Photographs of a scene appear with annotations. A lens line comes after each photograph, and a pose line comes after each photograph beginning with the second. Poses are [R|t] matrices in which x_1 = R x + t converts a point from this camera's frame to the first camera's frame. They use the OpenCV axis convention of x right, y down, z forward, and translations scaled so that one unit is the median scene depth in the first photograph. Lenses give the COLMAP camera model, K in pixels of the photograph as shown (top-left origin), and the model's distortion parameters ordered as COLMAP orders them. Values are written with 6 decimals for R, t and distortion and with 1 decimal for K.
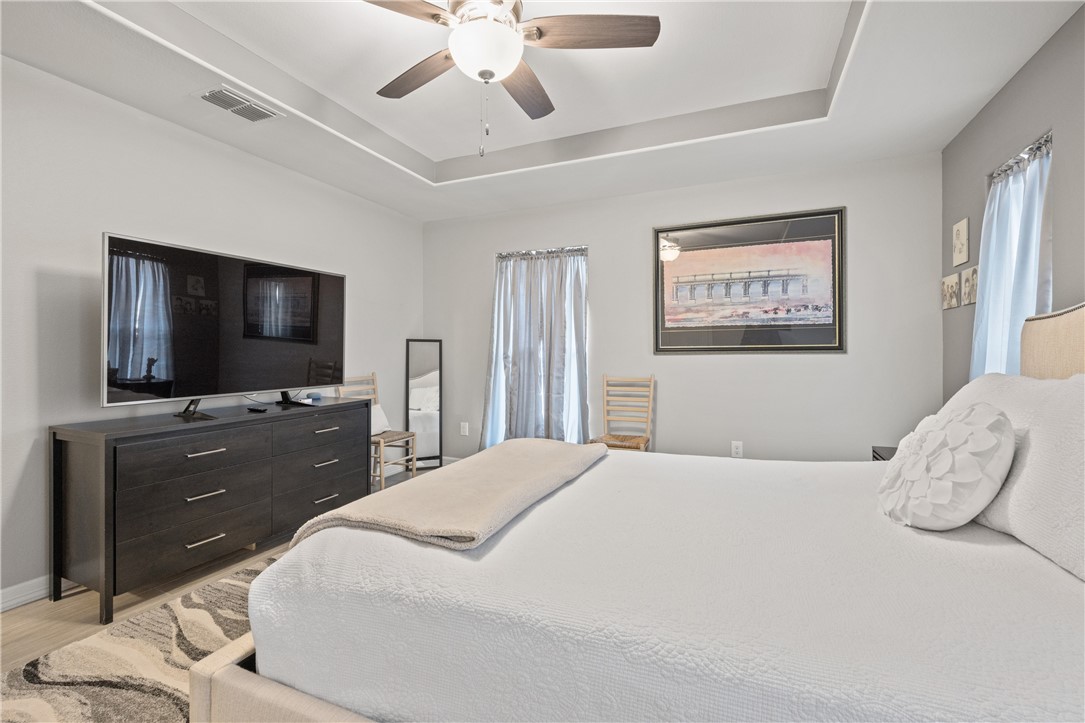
lens RADIAL K [[472.0, 0, 543.8], [0, 472.0, 348.8], [0, 0, 1]] dist [-0.000269, -0.000104]
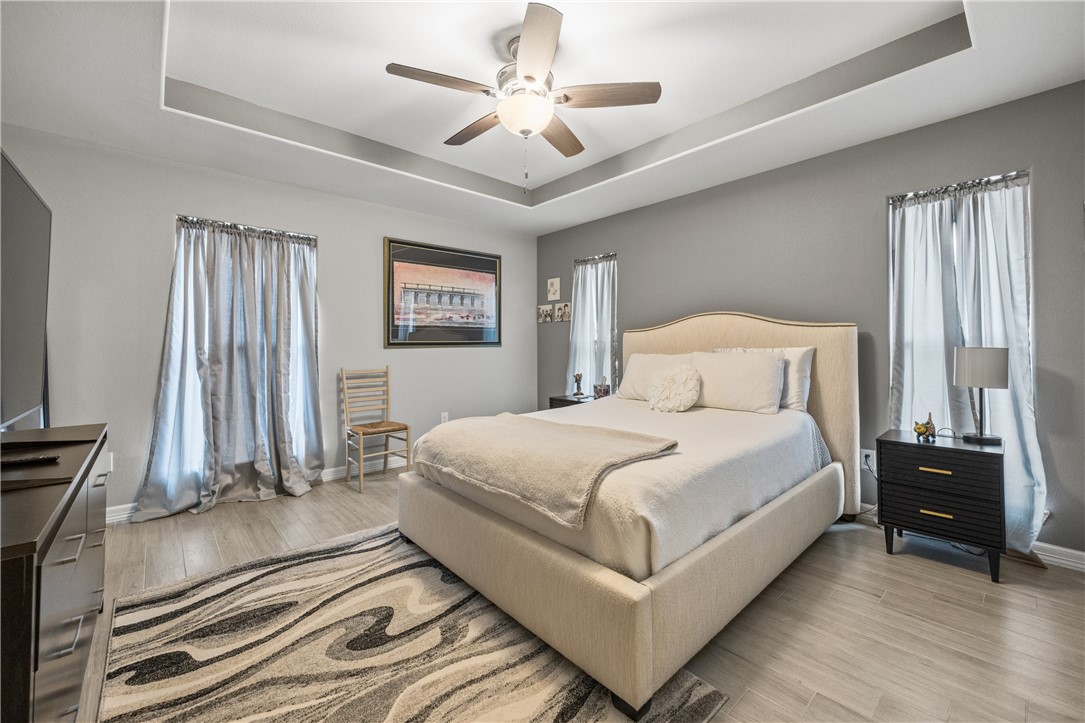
lens RADIAL K [[431.8, 0, 540.4], [0, 431.8, 337.1], [0, 0, 1]] dist [0.000244, -0.000028]
pose [[0.420248, 0.018756, 0.907215, -0.593592], [-0.000180, 0.999788, -0.020586, 0.006824], [-0.907409, 0.008488, 0.420163, 0.240511]]
